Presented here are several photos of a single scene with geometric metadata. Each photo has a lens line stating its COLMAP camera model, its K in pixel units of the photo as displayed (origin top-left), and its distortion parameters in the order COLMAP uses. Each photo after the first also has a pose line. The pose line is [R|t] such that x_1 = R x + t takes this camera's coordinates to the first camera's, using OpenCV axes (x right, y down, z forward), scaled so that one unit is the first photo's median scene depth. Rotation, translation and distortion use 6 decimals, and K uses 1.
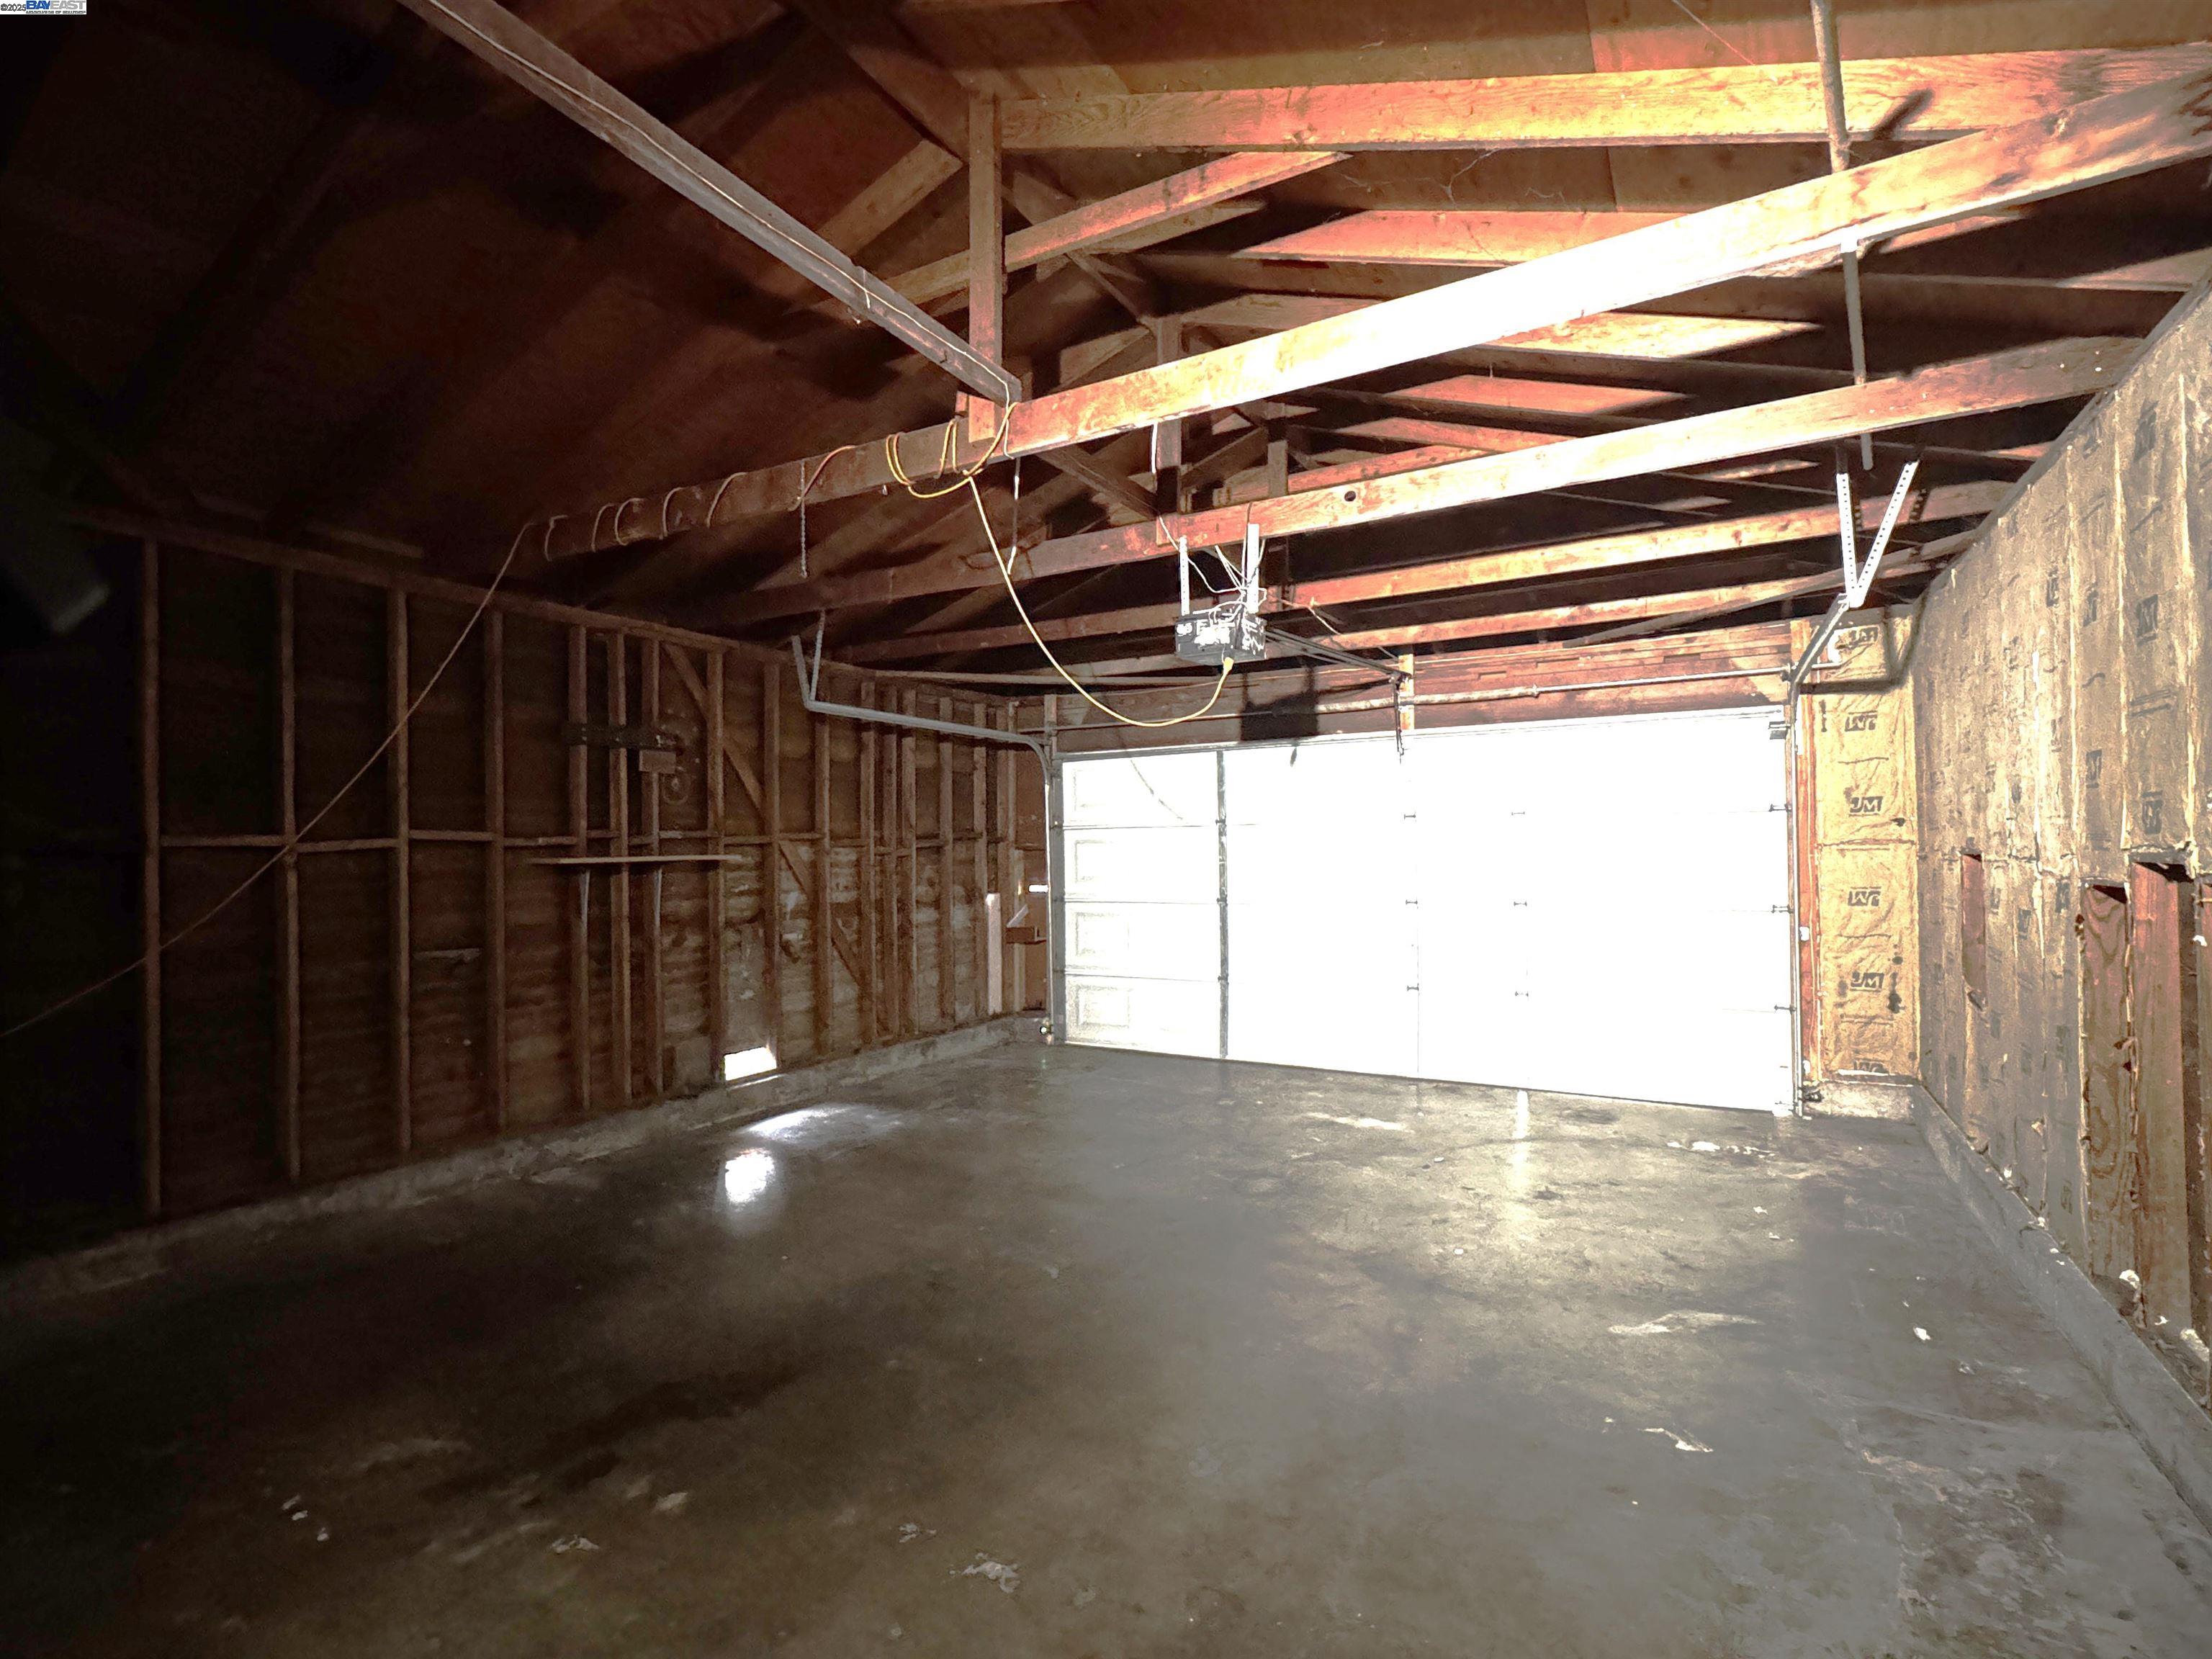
lens RADIAL K [[1056.5, 0, 1100.3], [0, 1056.5, 842.2], [0, 0, 1]] dist [-0.003562, -0.000170]
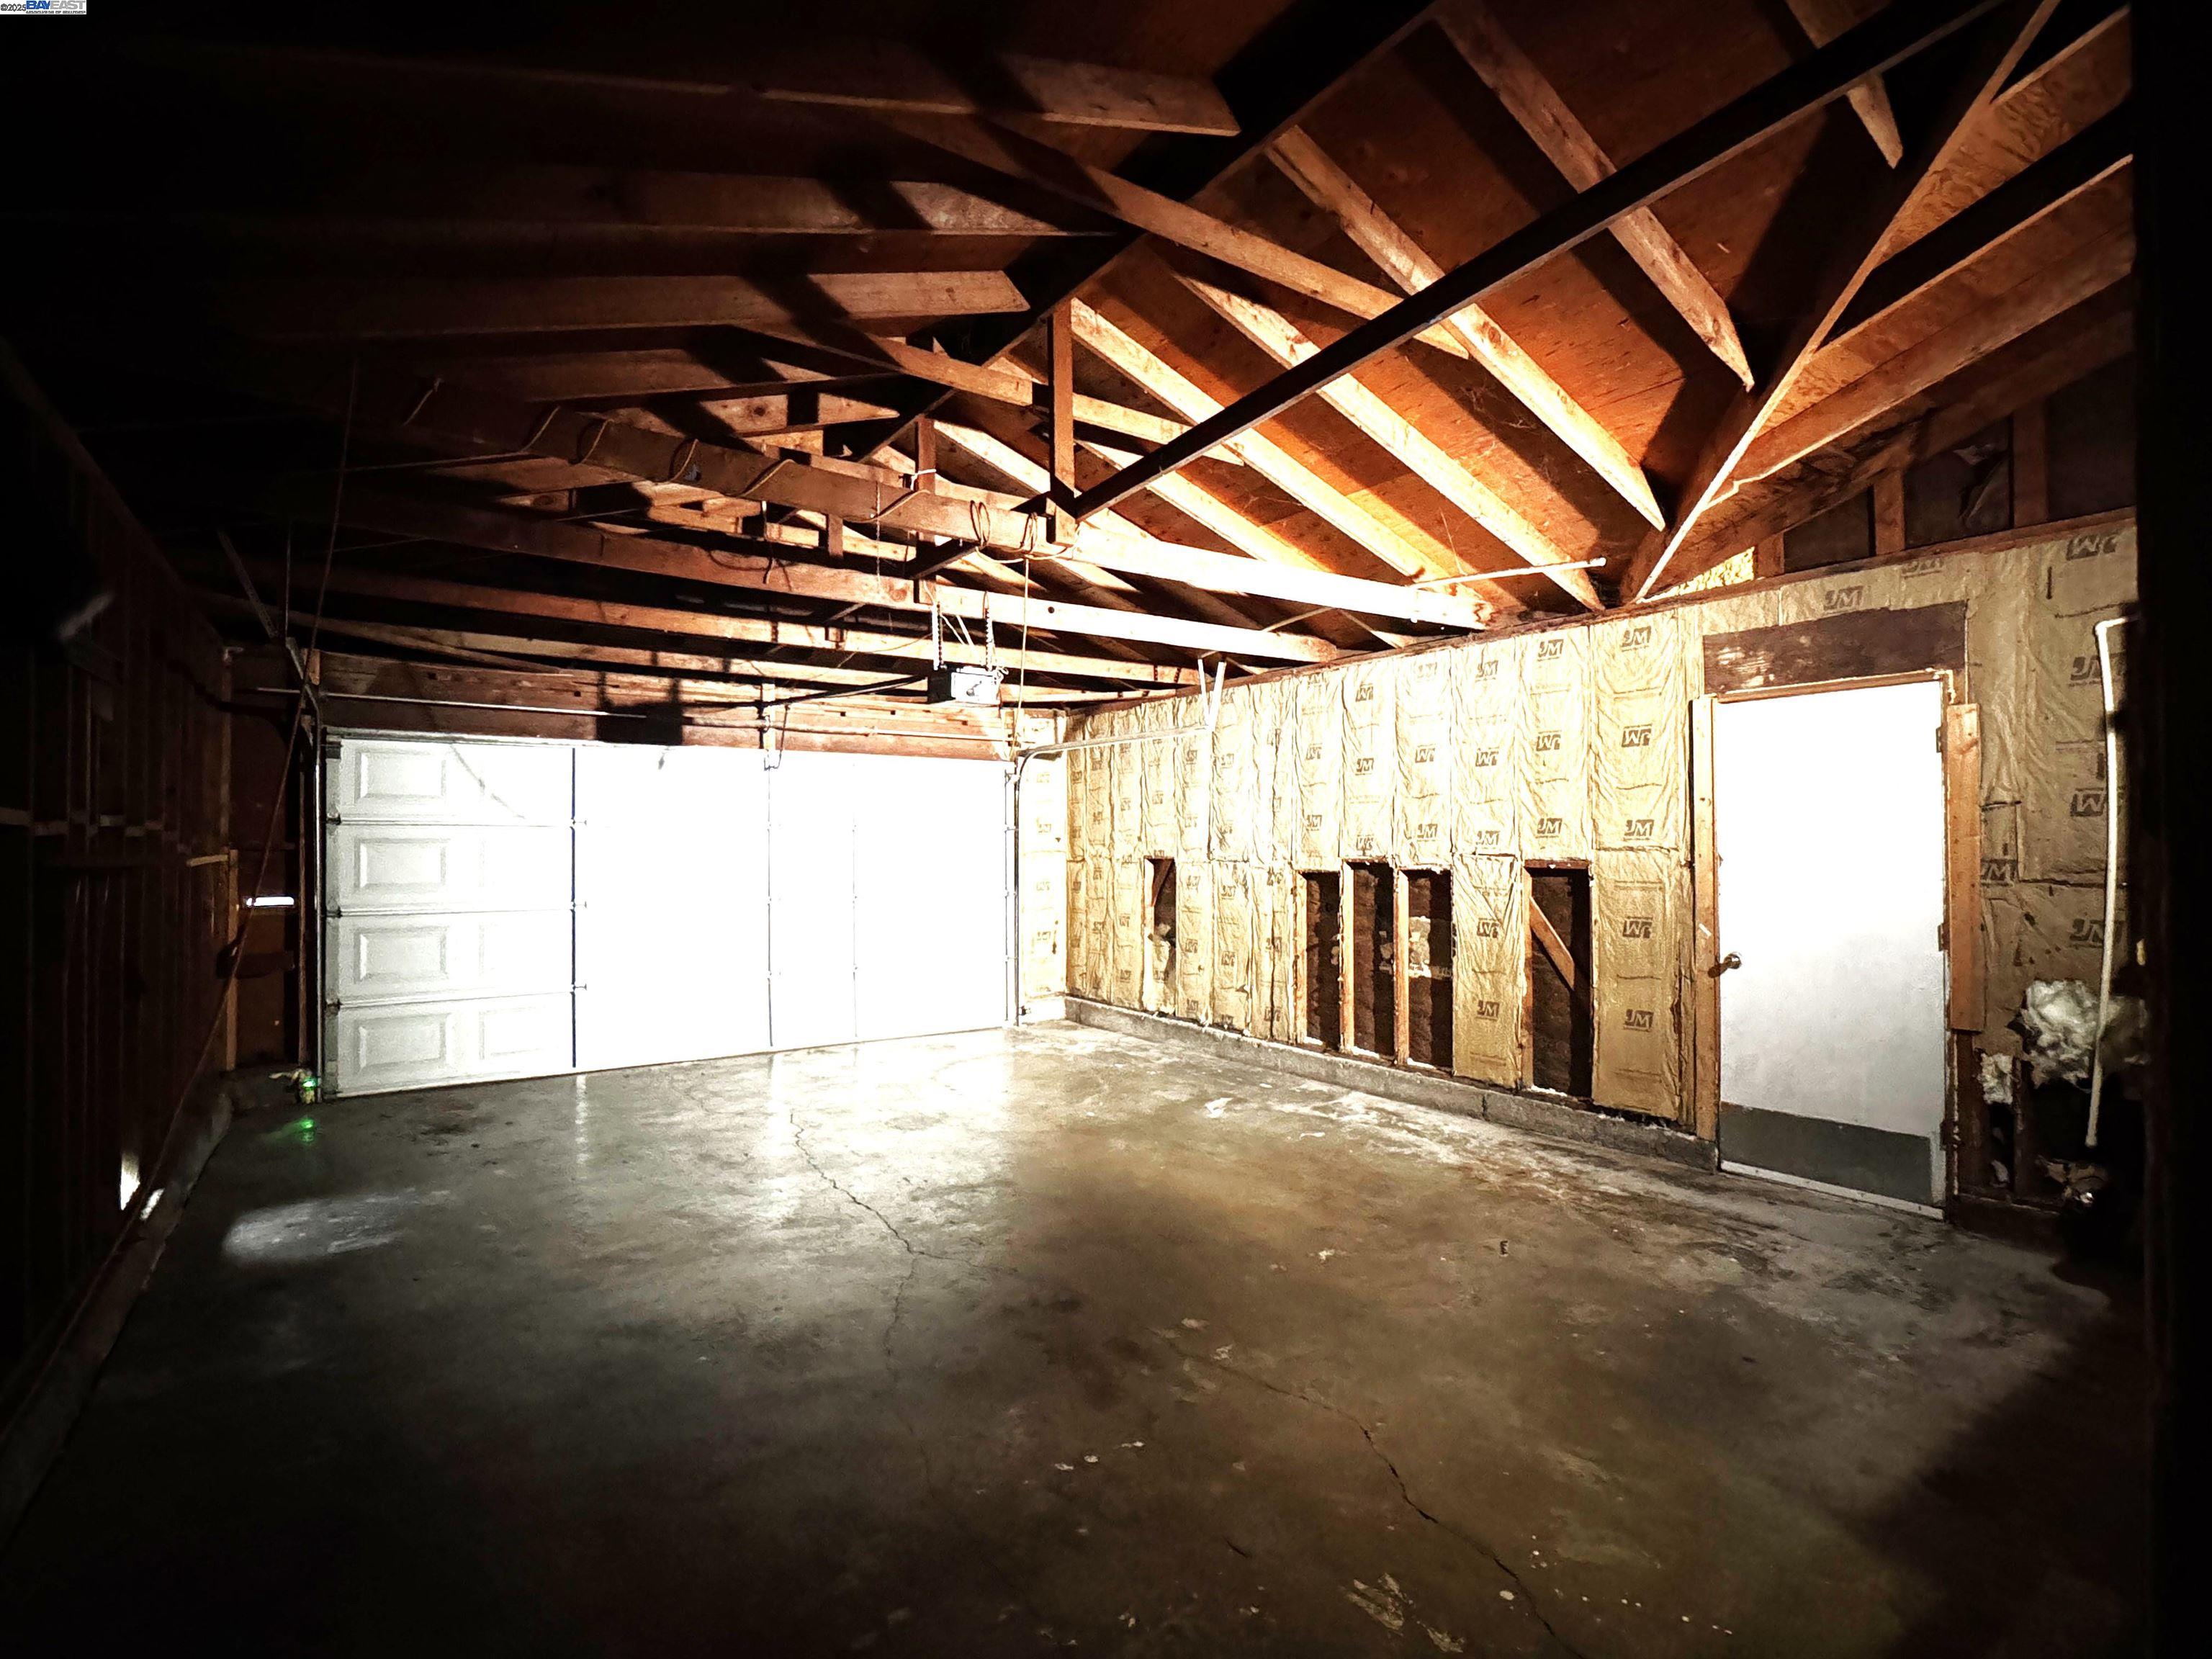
lens RADIAL K [[1056.5, 0, 1104.3], [0, 1056.5, 835.5], [0, 0, 1]] dist [-0.003562, -0.000170]
pose [[0.433274, 0.023507, 0.900956, -0.558350], [-0.013569, 0.999717, -0.019559, 0.004956], [-0.901160, -0.003751, 0.433470, 0.164720]]
